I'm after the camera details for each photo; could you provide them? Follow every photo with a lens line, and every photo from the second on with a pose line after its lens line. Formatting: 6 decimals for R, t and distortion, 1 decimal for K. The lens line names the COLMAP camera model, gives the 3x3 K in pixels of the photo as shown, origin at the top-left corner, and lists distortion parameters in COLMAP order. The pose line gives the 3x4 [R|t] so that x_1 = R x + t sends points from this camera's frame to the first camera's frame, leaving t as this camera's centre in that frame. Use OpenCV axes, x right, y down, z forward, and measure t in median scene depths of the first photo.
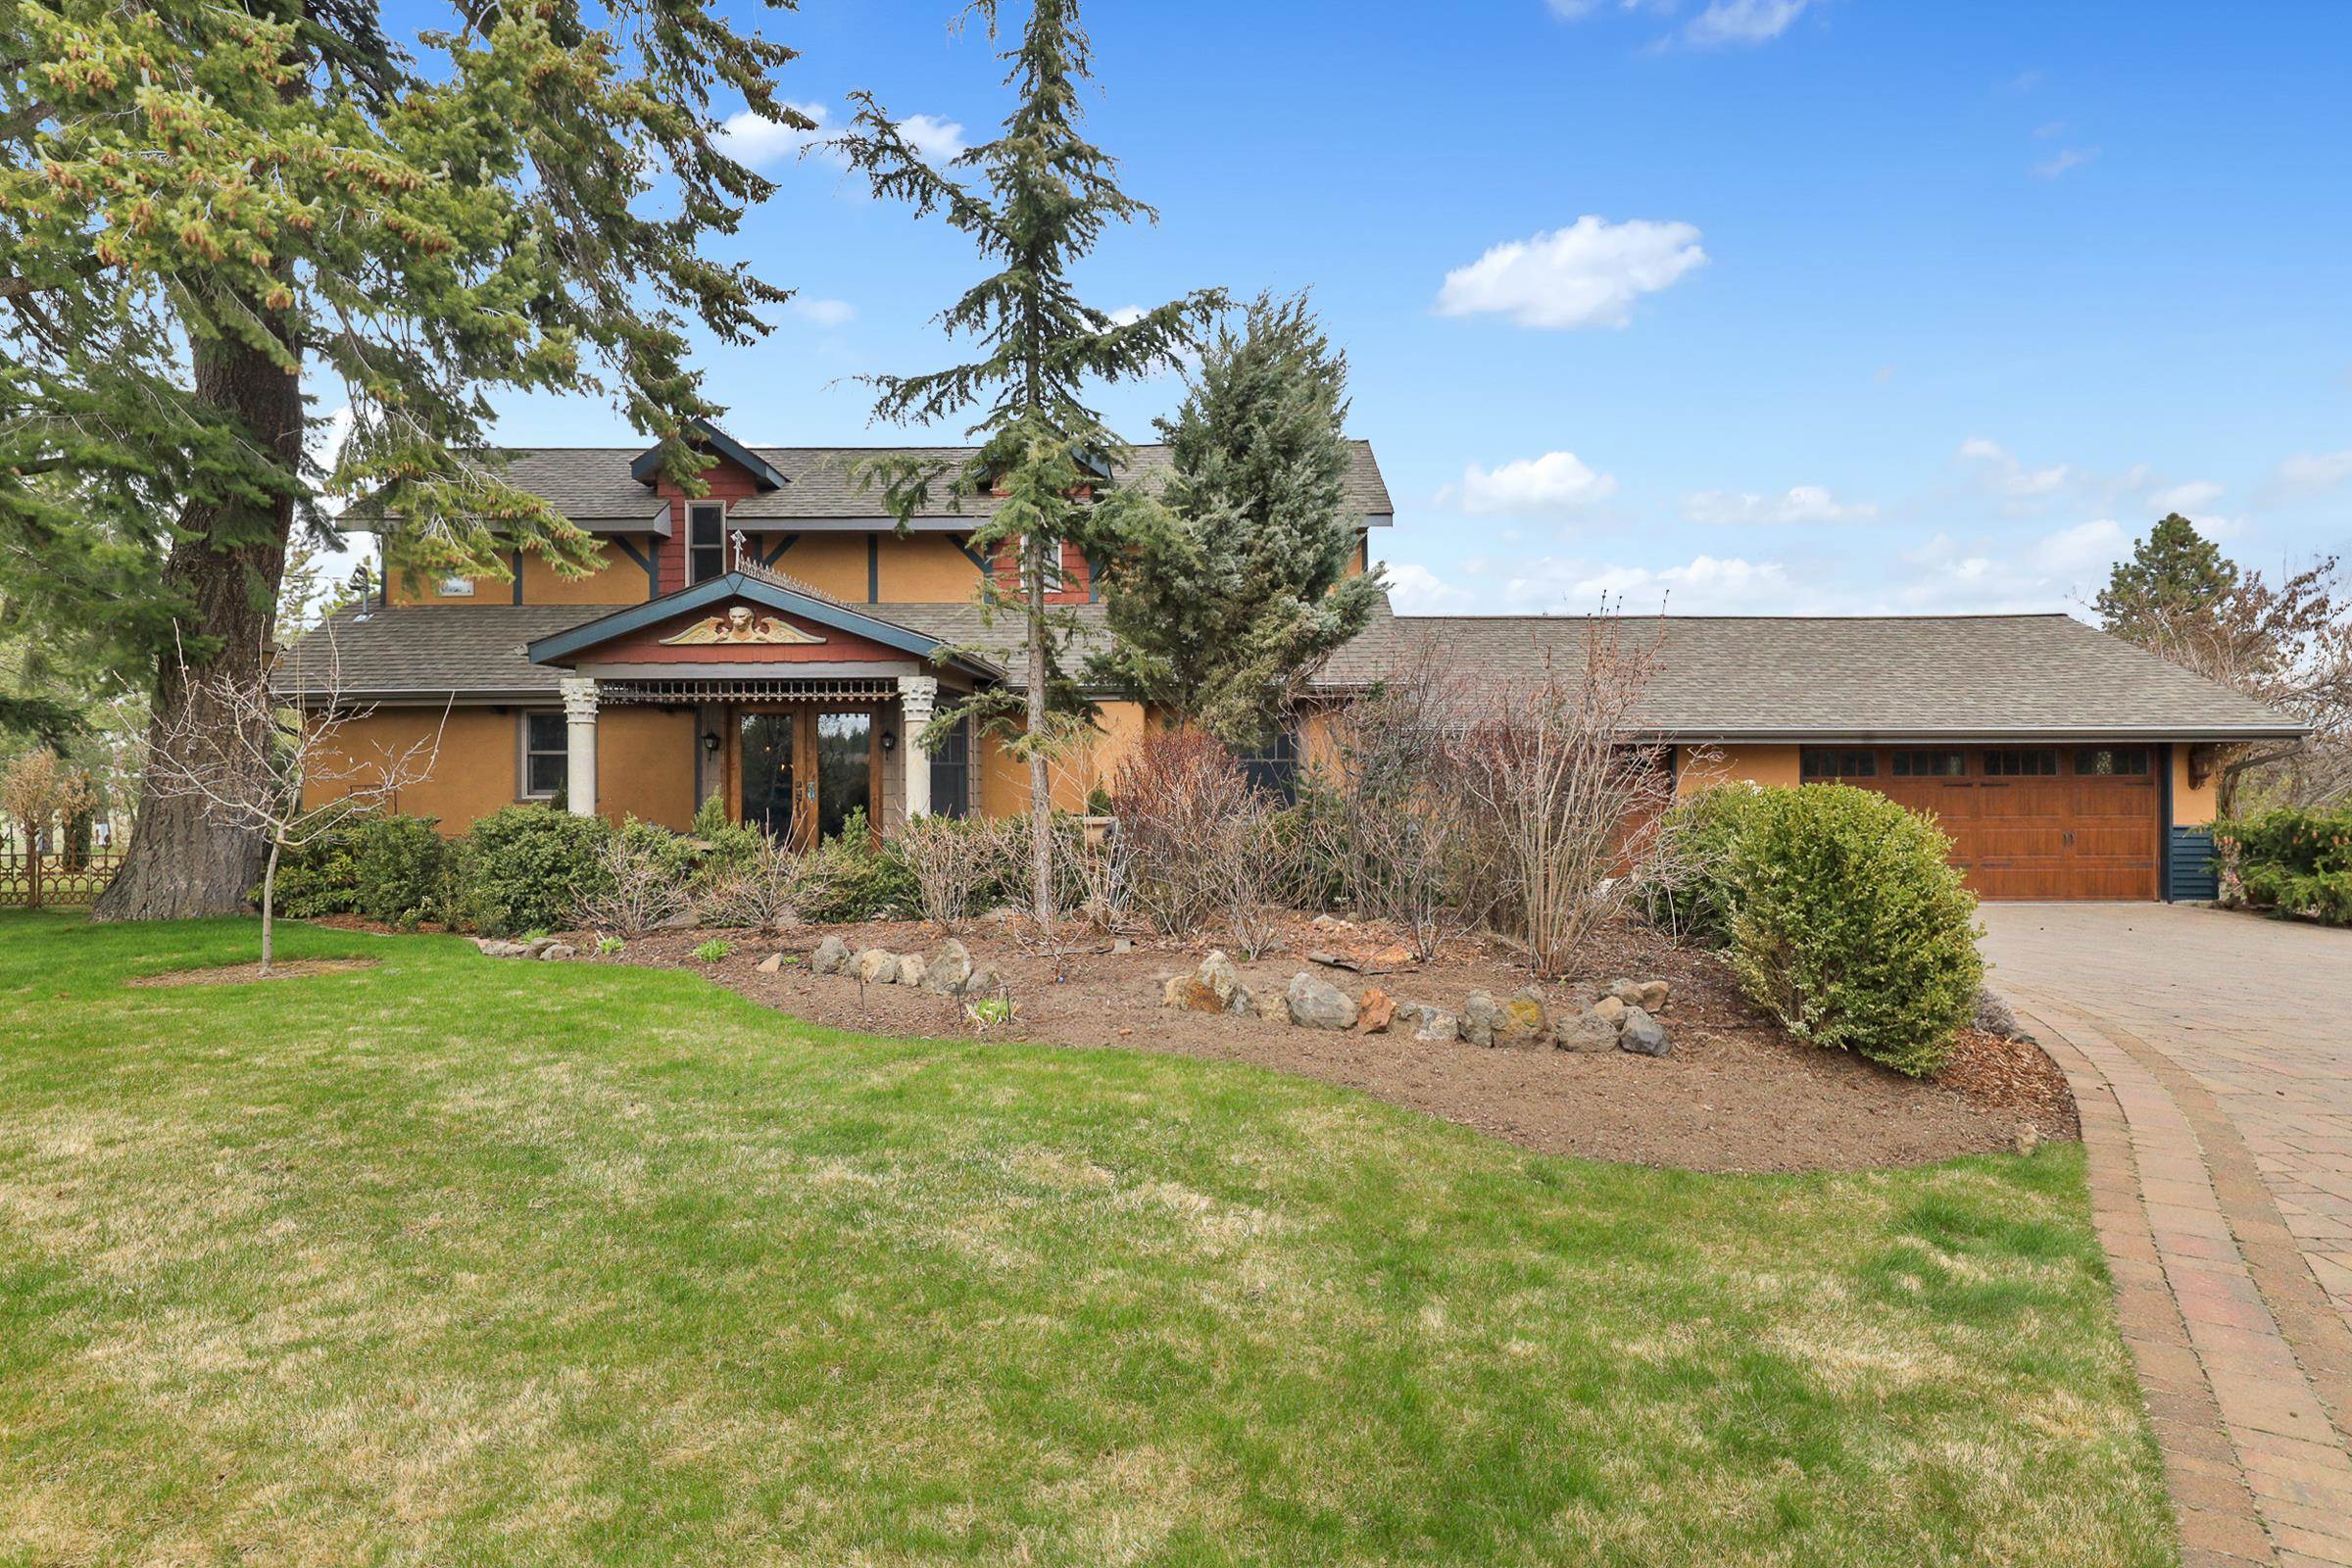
lens RADIAL K [[1268.3, 0, 1176.0], [0, 1268.3, 784.0], [0, 0, 1]] dist [-0.003066, -0.000510]
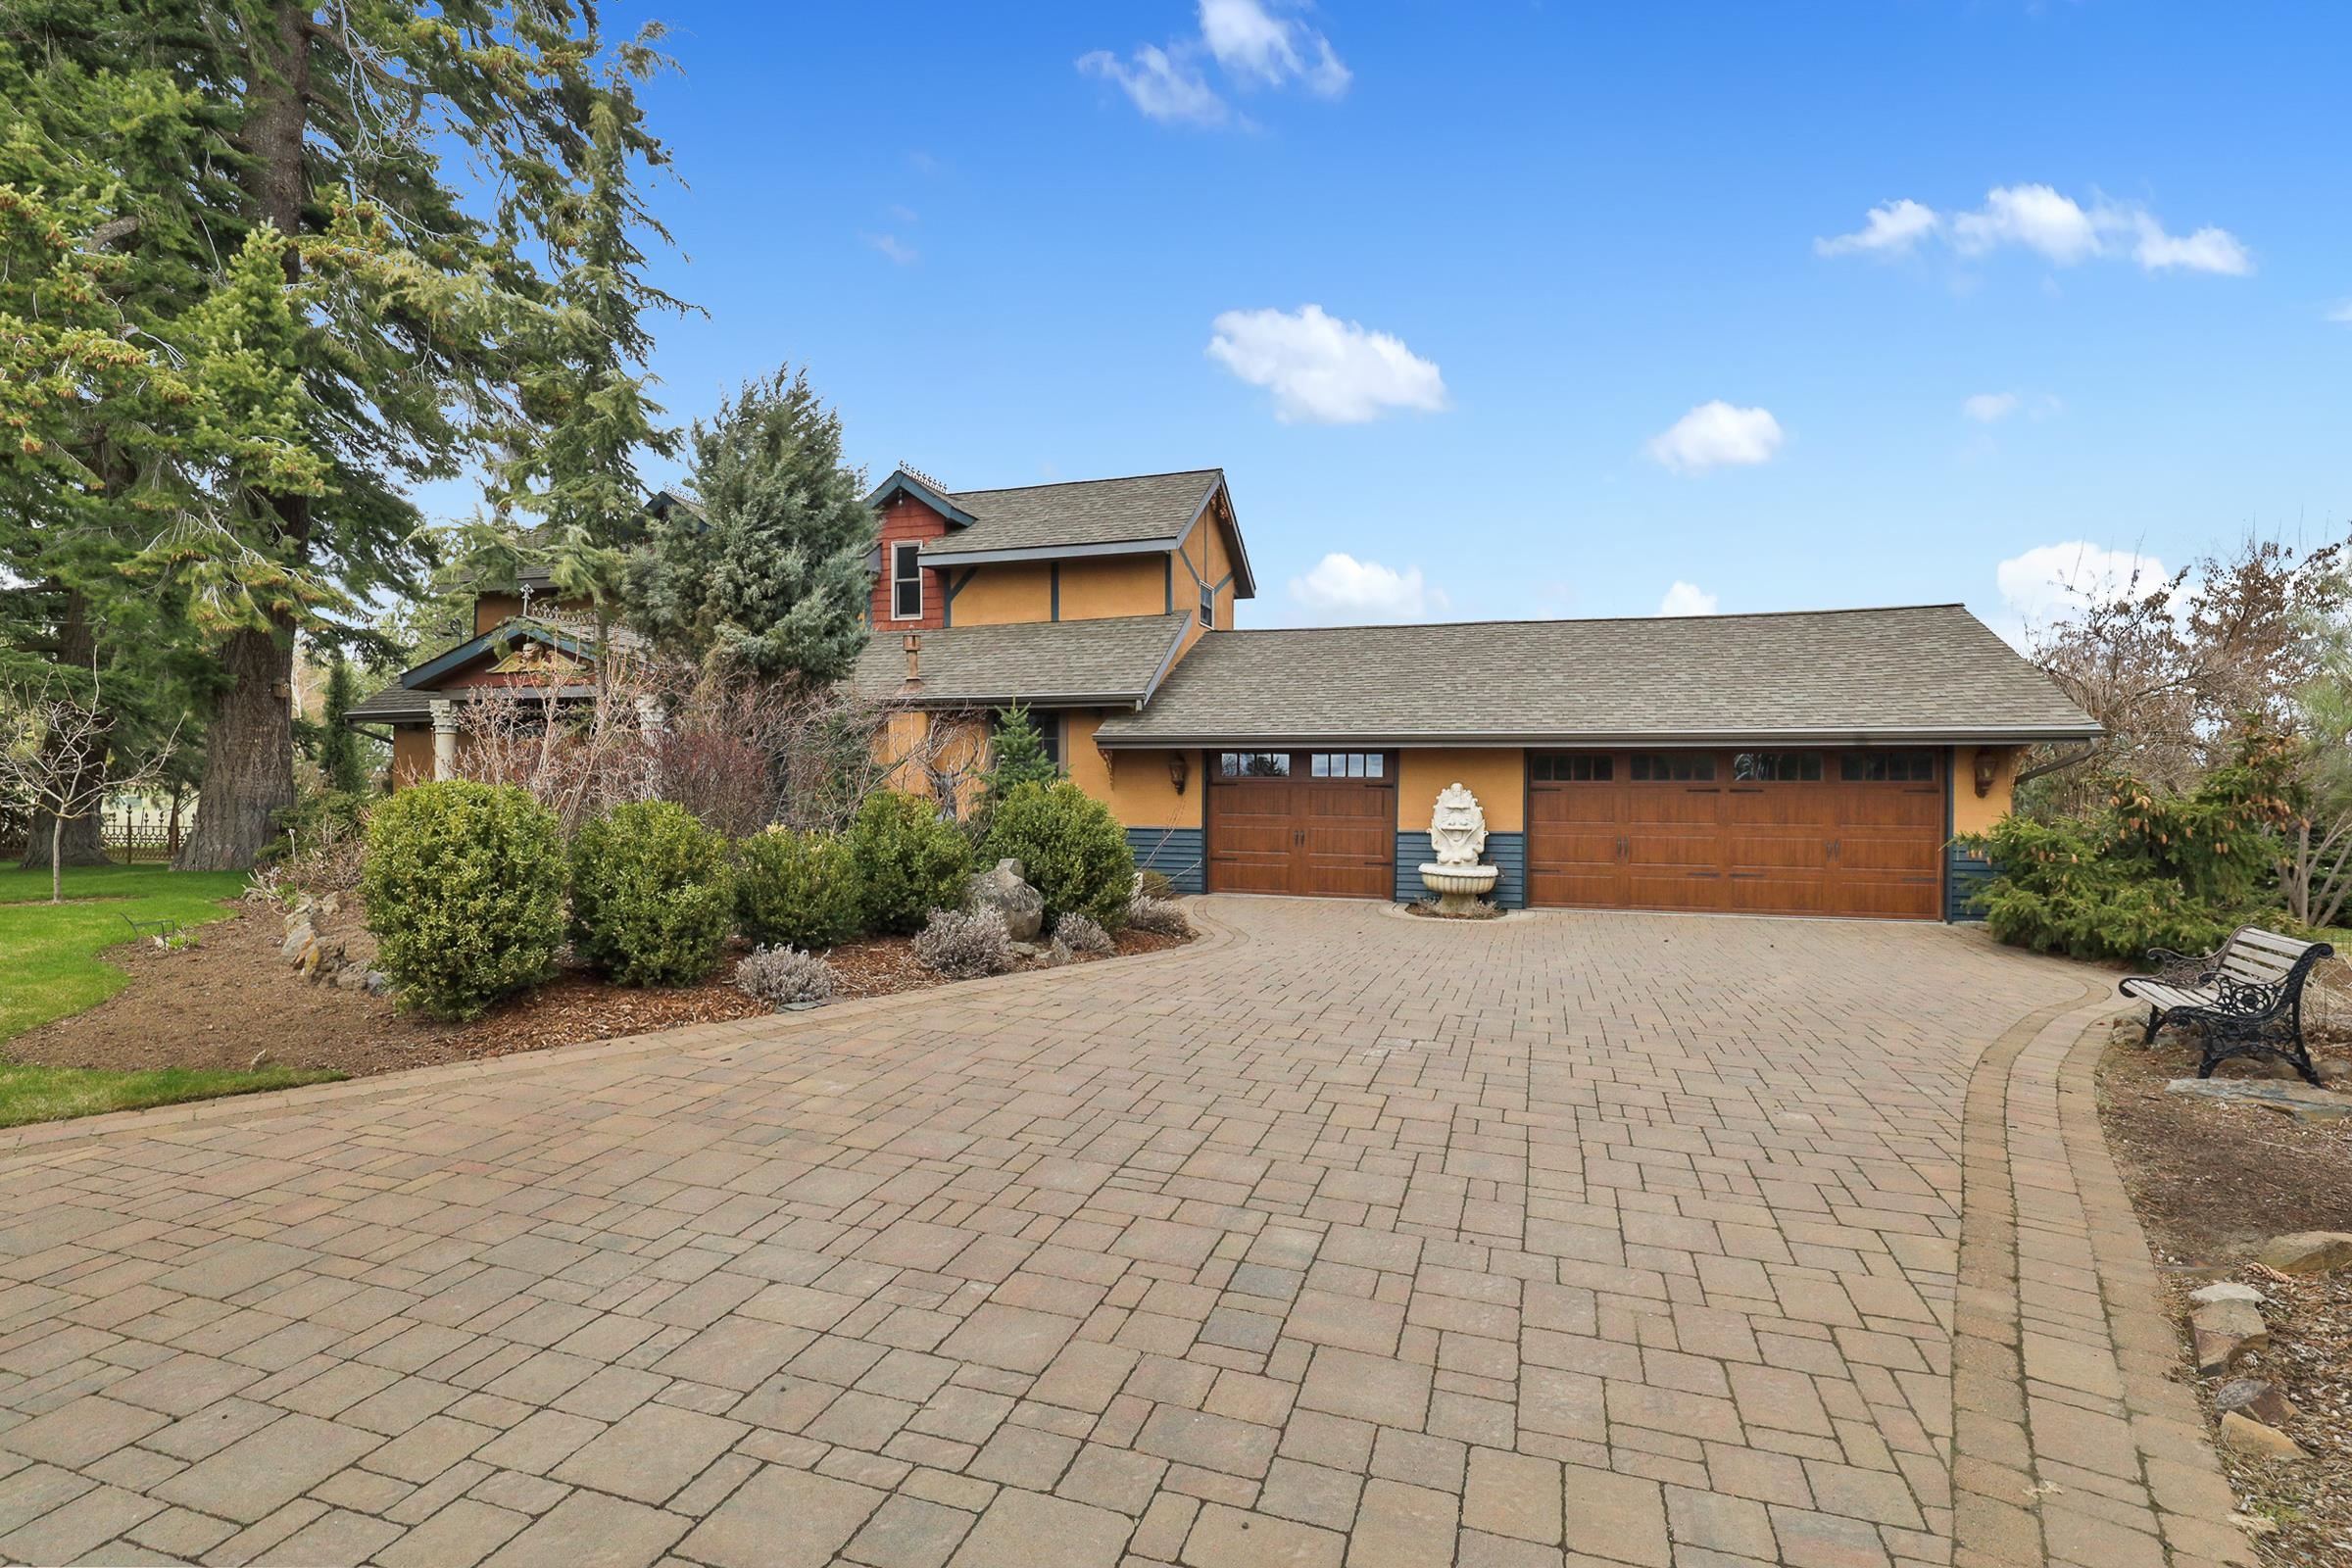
lens RADIAL K [[1191.9, 0, 1176.0], [0, 1191.9, 784.0], [0, 0, 1]] dist [-0.001377, -0.000138]
pose [[0.955654, 0.008190, -0.294379, 0.501711], [-0.007749, 0.999966, 0.002665, -0.003289], [0.294390, -0.000265, 0.955685, 0.022187]]
